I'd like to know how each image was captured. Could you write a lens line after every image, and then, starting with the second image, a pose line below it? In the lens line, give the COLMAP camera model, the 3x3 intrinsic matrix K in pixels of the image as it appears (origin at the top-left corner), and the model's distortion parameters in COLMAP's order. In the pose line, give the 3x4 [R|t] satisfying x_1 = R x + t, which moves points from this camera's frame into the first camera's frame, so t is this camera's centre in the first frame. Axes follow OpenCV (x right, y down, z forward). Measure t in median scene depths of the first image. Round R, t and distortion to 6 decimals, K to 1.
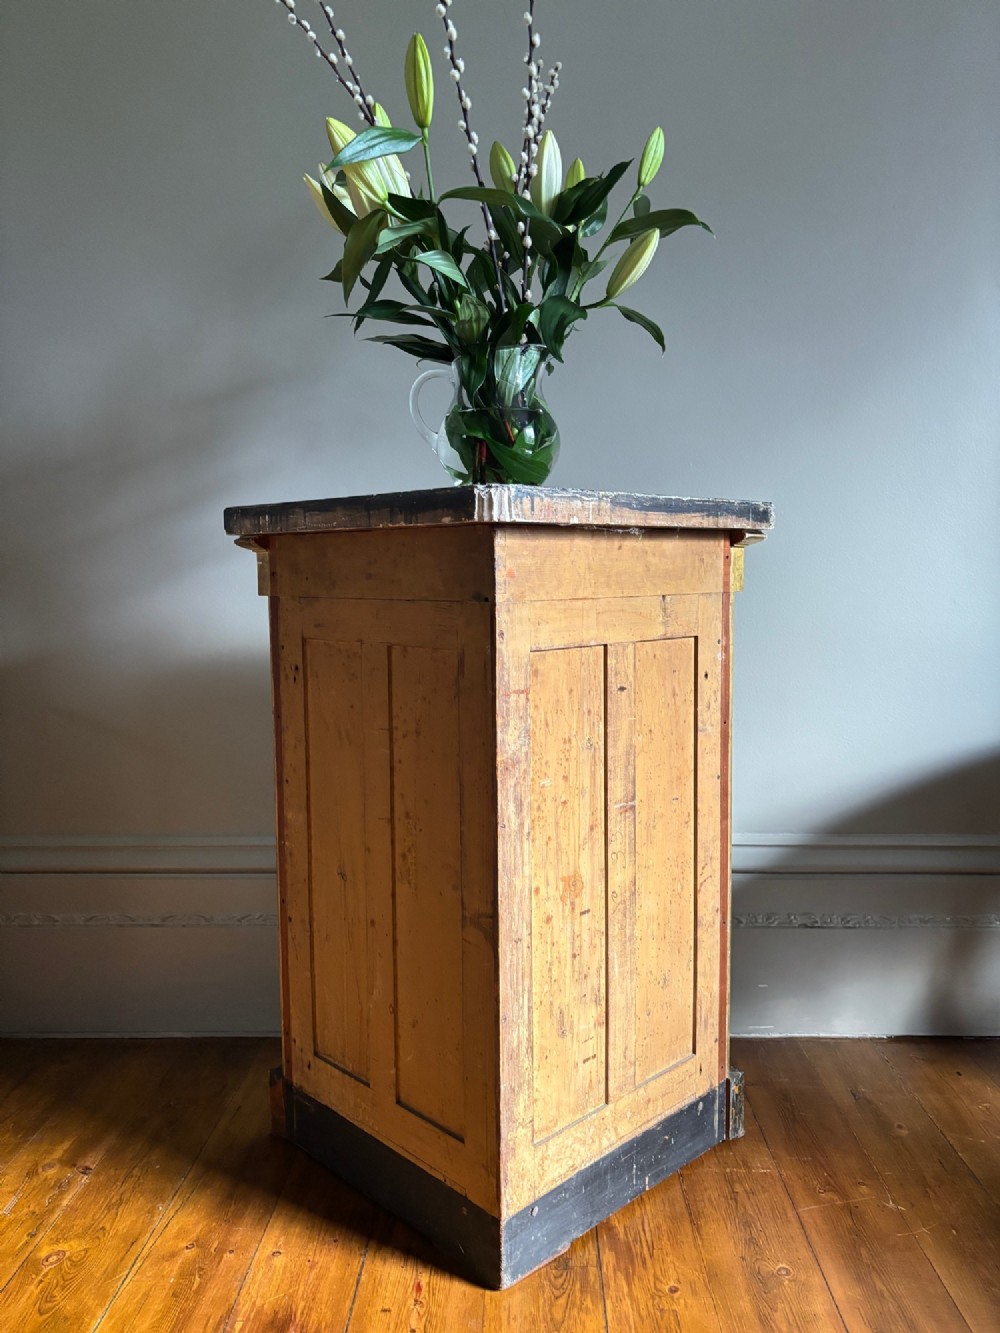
lens RADIAL K [[999.8, 0, 496.4], [0, 999.8, 670.9], [0, 0, 1]] dist [0.064586, -0.063132]
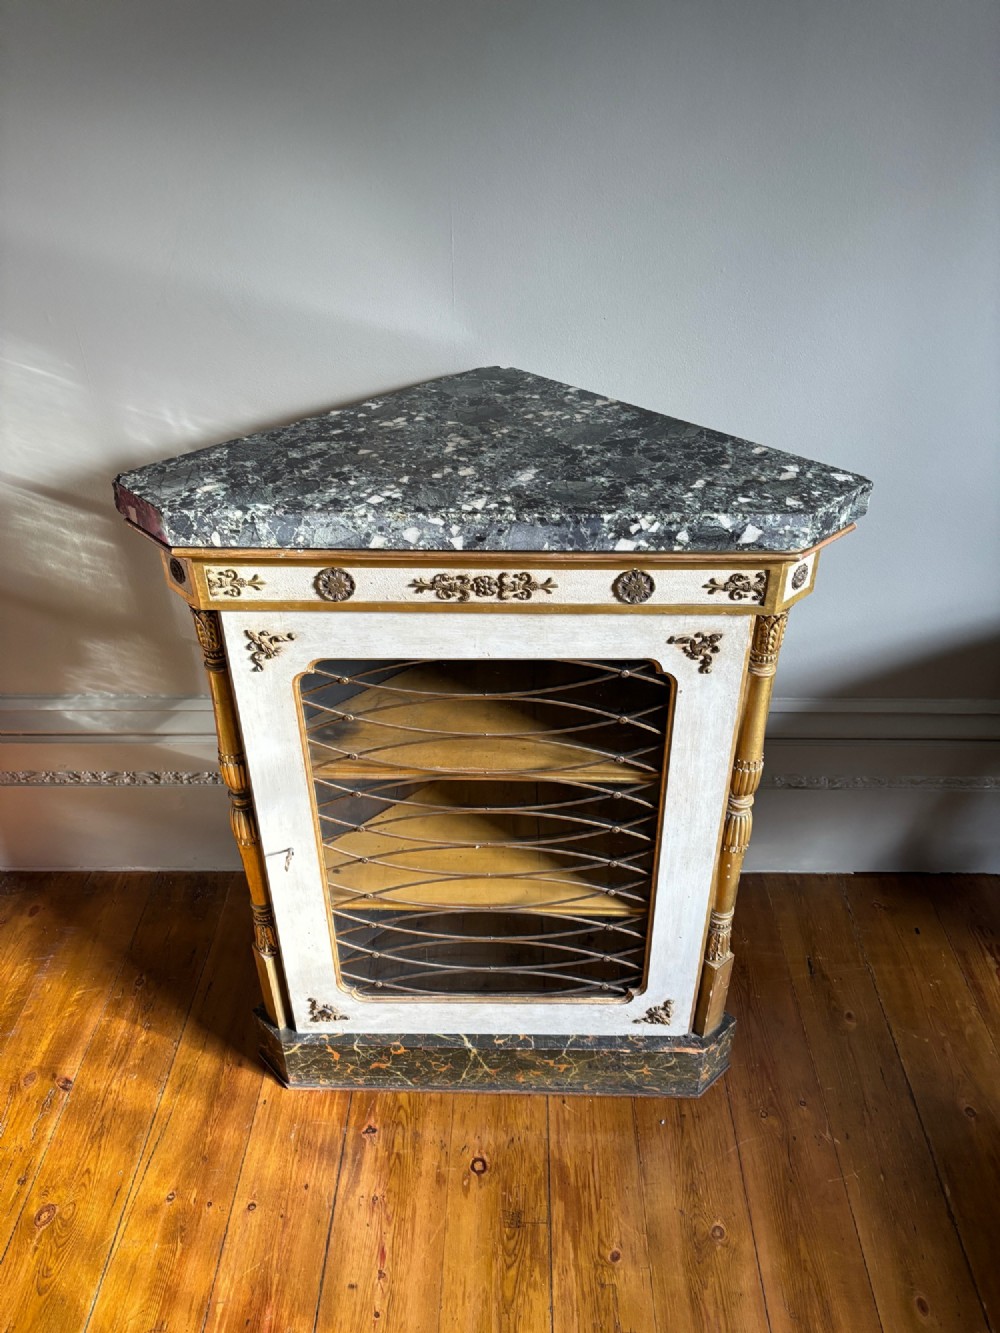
lens RADIAL K [[999.8, 0, 496.4], [0, 999.8, 670.9], [0, 0, 1]] dist [0.064586, -0.063132]
pose [[0.999977, -0.004366, 0.005266, 0.039051], [0.001063, 0.859725, 0.510756, -0.447906], [-0.006757, -0.510739, 0.859709, 0.346246]]
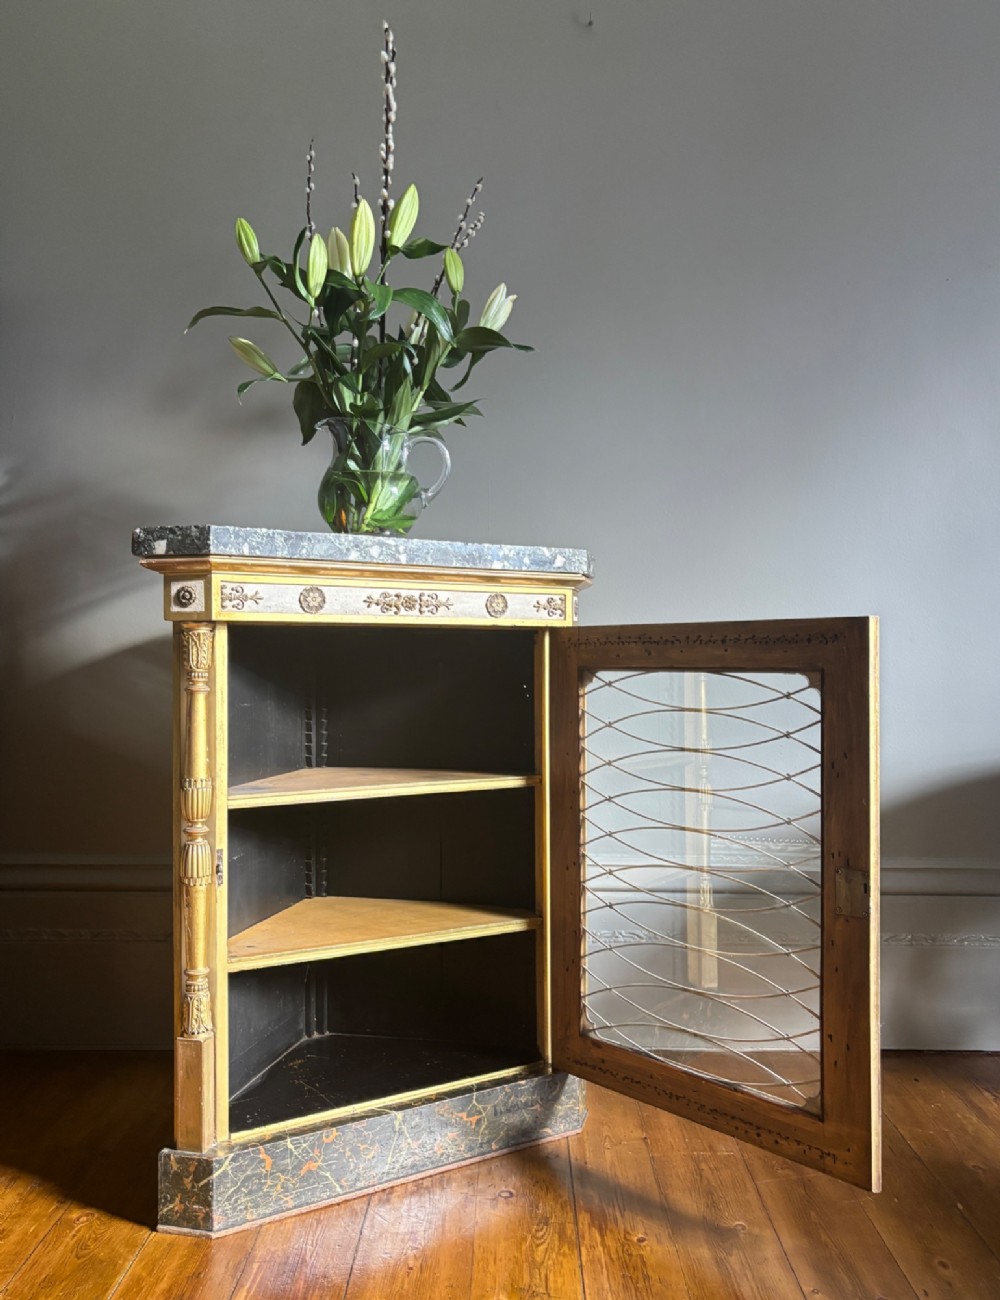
lens RADIAL K [[1116.8, 0, 500.0], [0, 1116.8, 674.9], [0, 0, 1]] dist [0.079383, -0.079164]
pose [[0.824477, -0.000355, 0.565895, -0.598054], [0.030612, 0.998564, -0.043975, 0.034945], [-0.565066, 0.053579, 0.823304, -0.043903]]
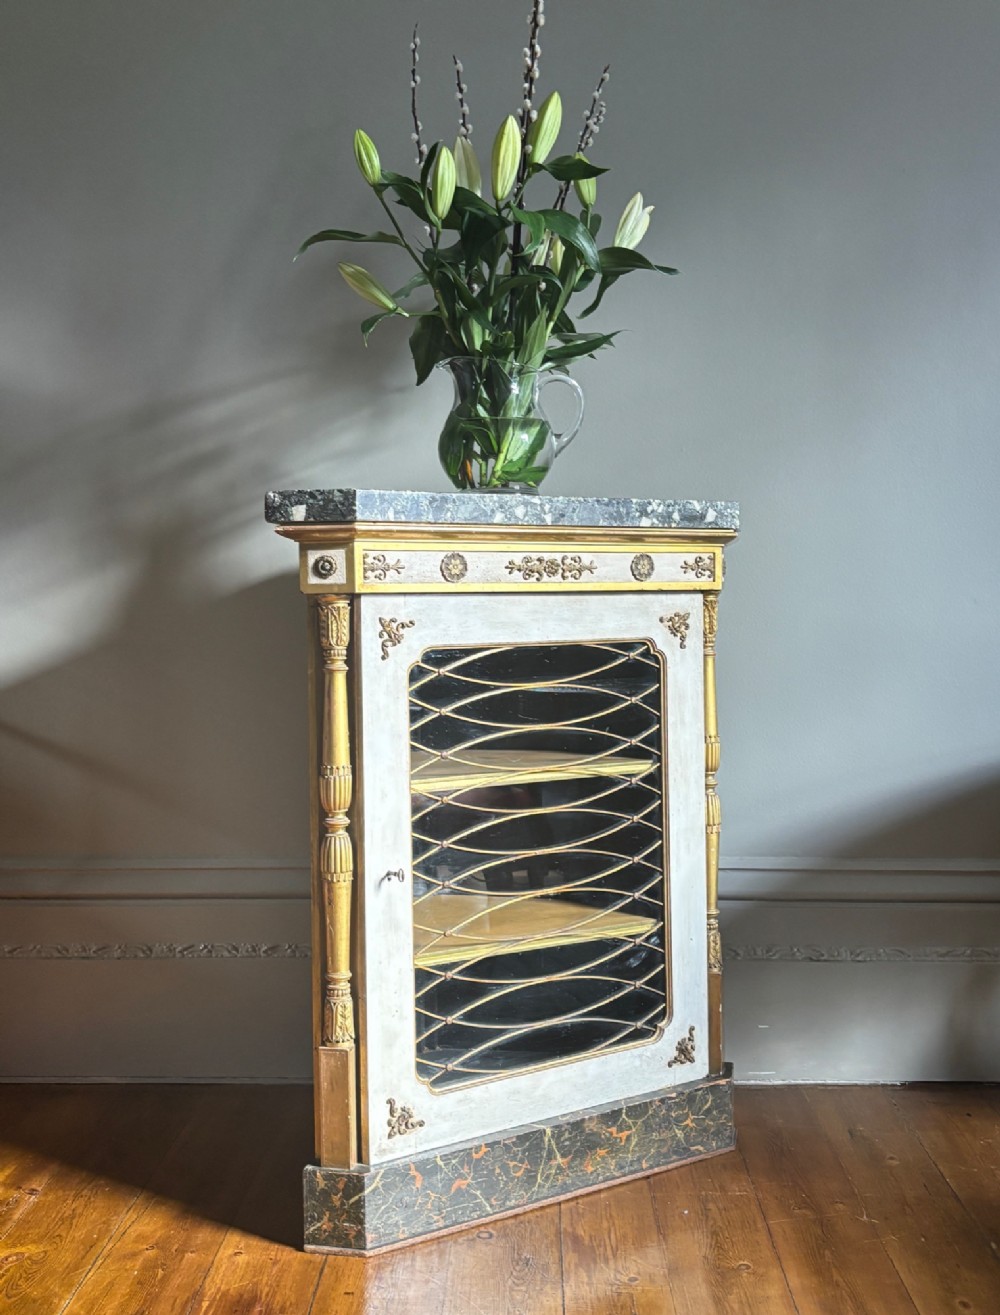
lens RADIAL K [[1439.8, 0, 494.6], [0, 1439.8, 675.5], [0, 0, 1]] dist [0.238753, -0.803872]
pose [[0.816368, -0.032862, 0.576597, -0.864378], [0.039060, 0.999236, 0.001646, -0.000135], [-0.576210, 0.021178, 0.817027, -0.111410]]
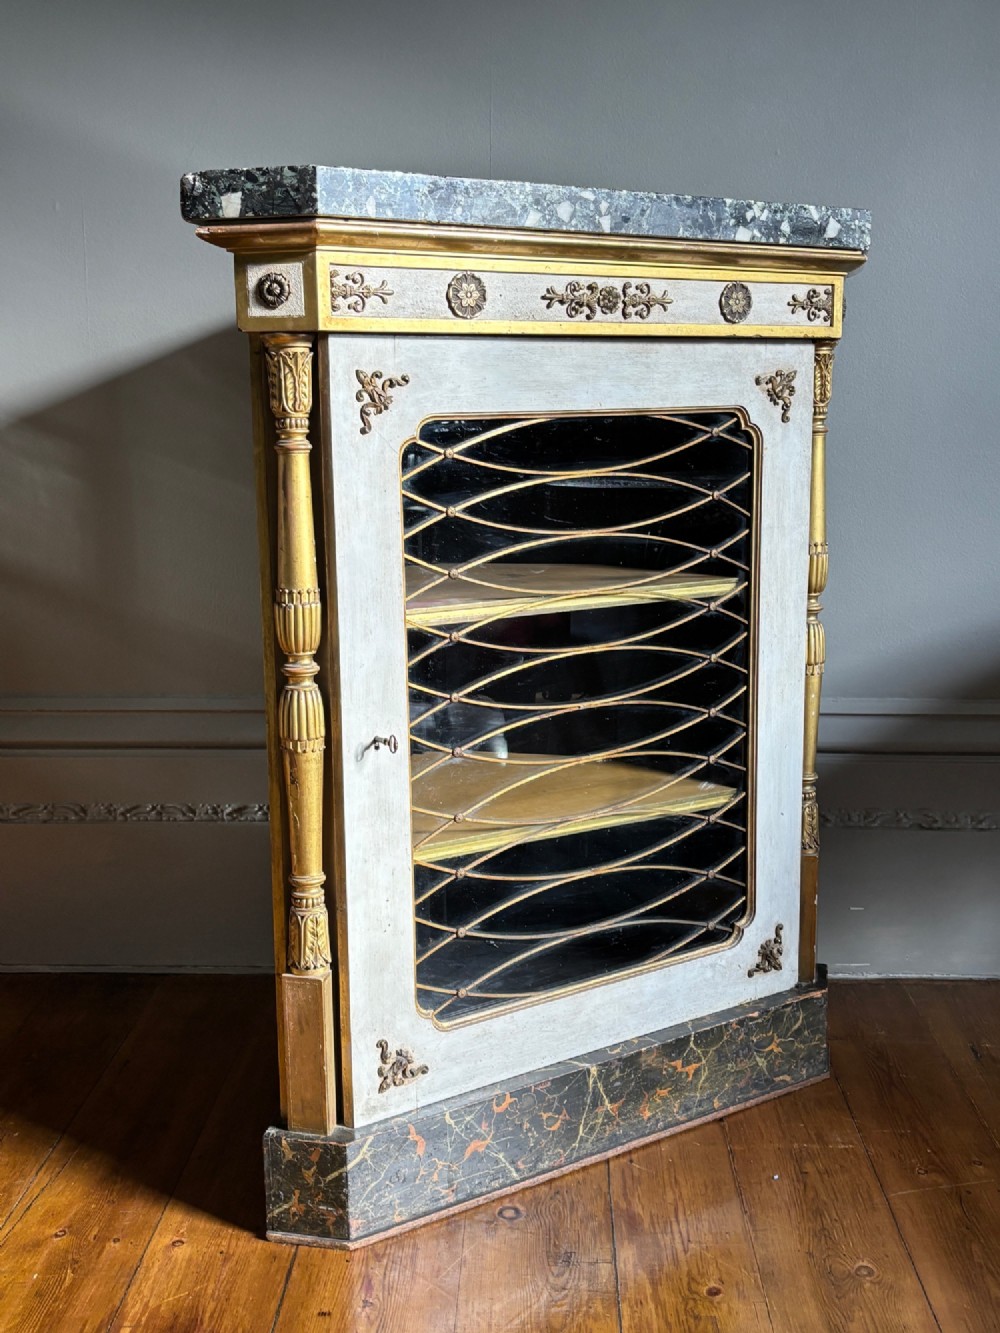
lens RADIAL K [[1432.7, 0, 491.3], [0, 1432.7, 666.3], [0, 0, 1]] dist [0.212248, -0.749024]
pose [[0.821706, -0.106221, 0.559925, -0.630456], [0.038139, 0.990524, 0.131938, 0.012052], [-0.568634, -0.087060, 0.817971, 0.245249]]
